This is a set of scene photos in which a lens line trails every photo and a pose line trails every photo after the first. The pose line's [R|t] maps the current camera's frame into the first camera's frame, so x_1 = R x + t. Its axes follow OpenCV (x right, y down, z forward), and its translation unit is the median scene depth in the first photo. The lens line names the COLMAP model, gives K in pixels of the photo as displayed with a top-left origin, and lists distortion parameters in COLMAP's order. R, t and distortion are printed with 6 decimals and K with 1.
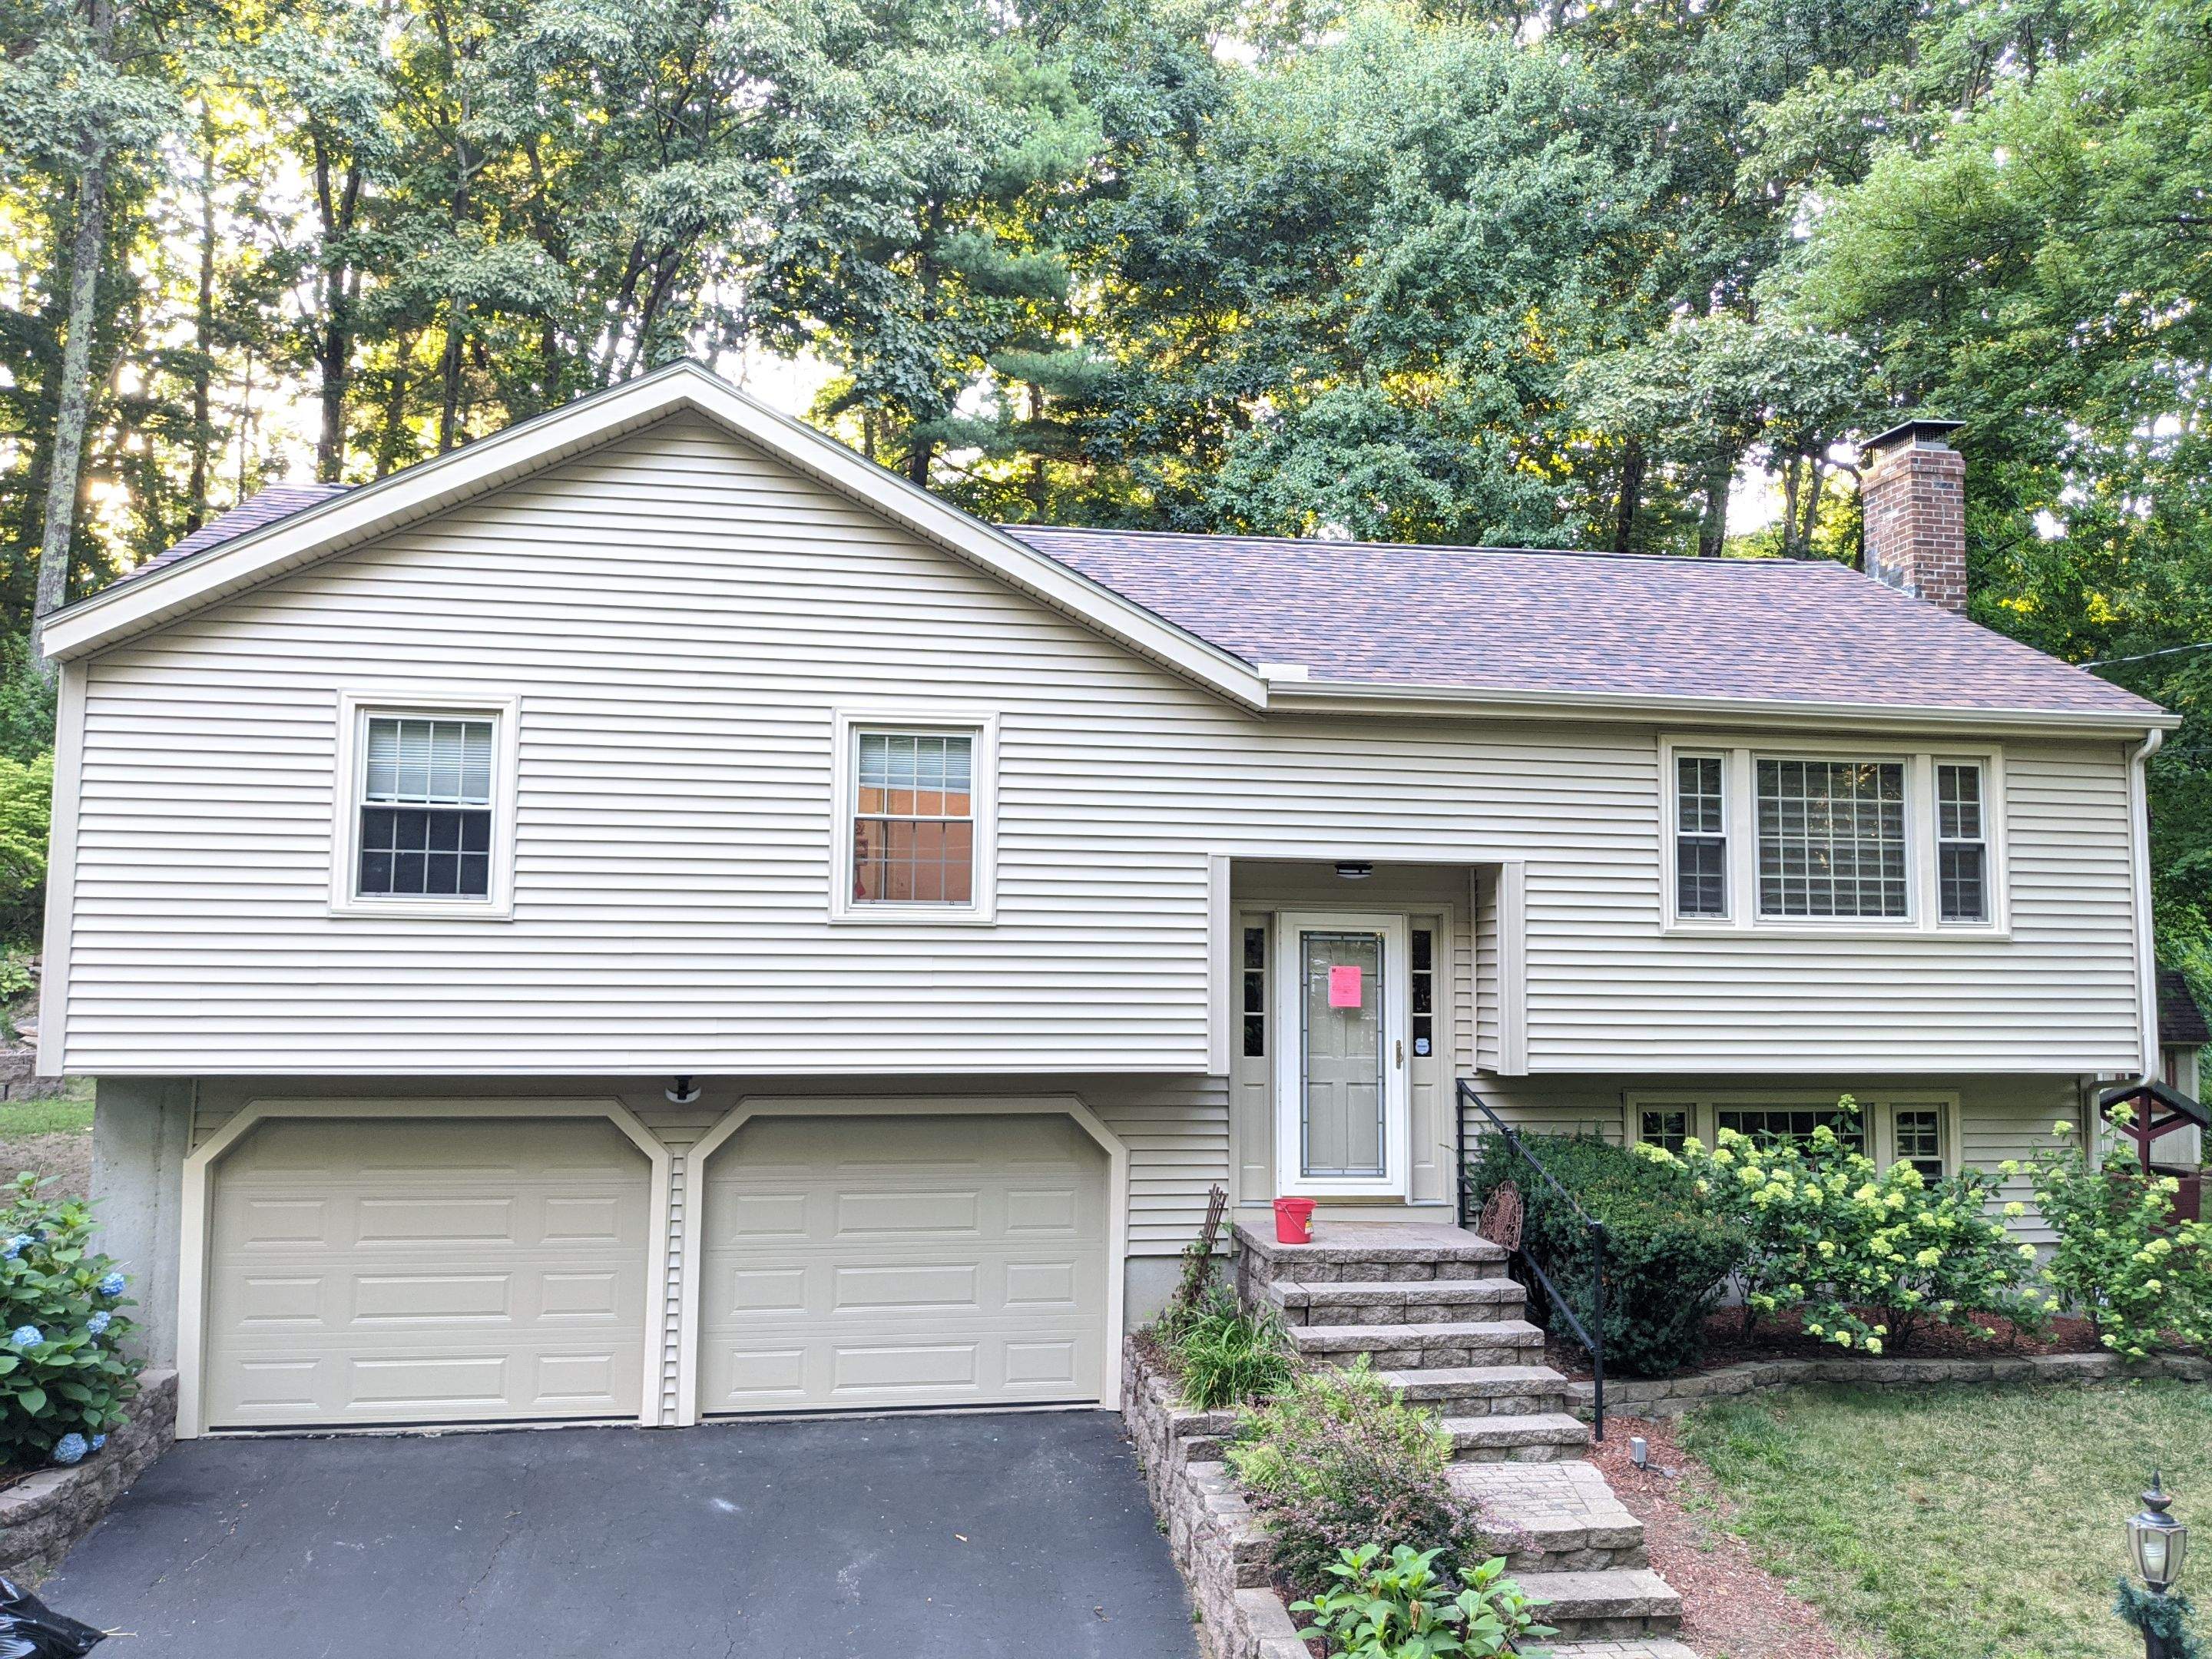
lens RADIAL K [[1763.8, 0, 1120.0], [0, 1763.8, 815.4], [0, 0, 1]] dist [0.061880, -0.105842]
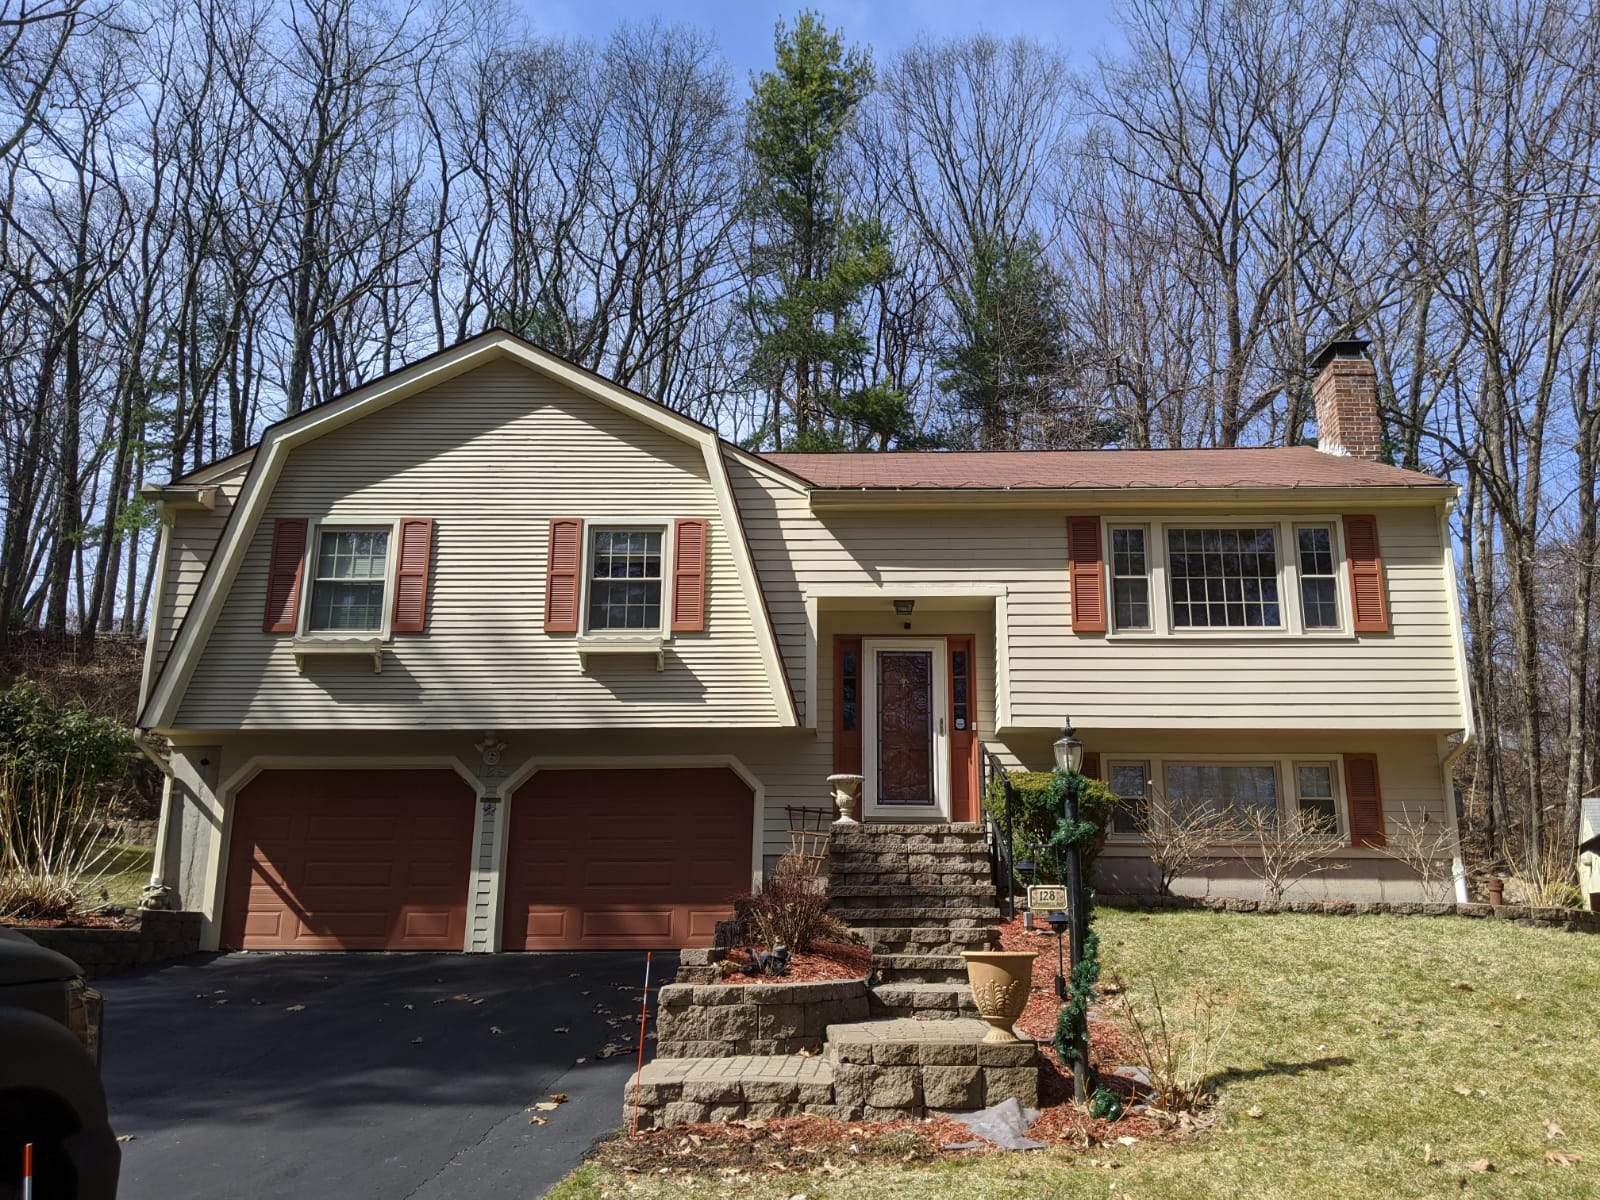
lens RADIAL K [[1283.5, 0, 827.8], [0, 1283.5, 603.3], [0, 0, 1]] dist [0.021314, -0.002946]
pose [[0.982768, -0.049792, -0.178011, 0.266724], [0.020297, 0.986281, -0.163821, 0.211849], [0.183726, 0.157385, 0.970296, -0.128709]]
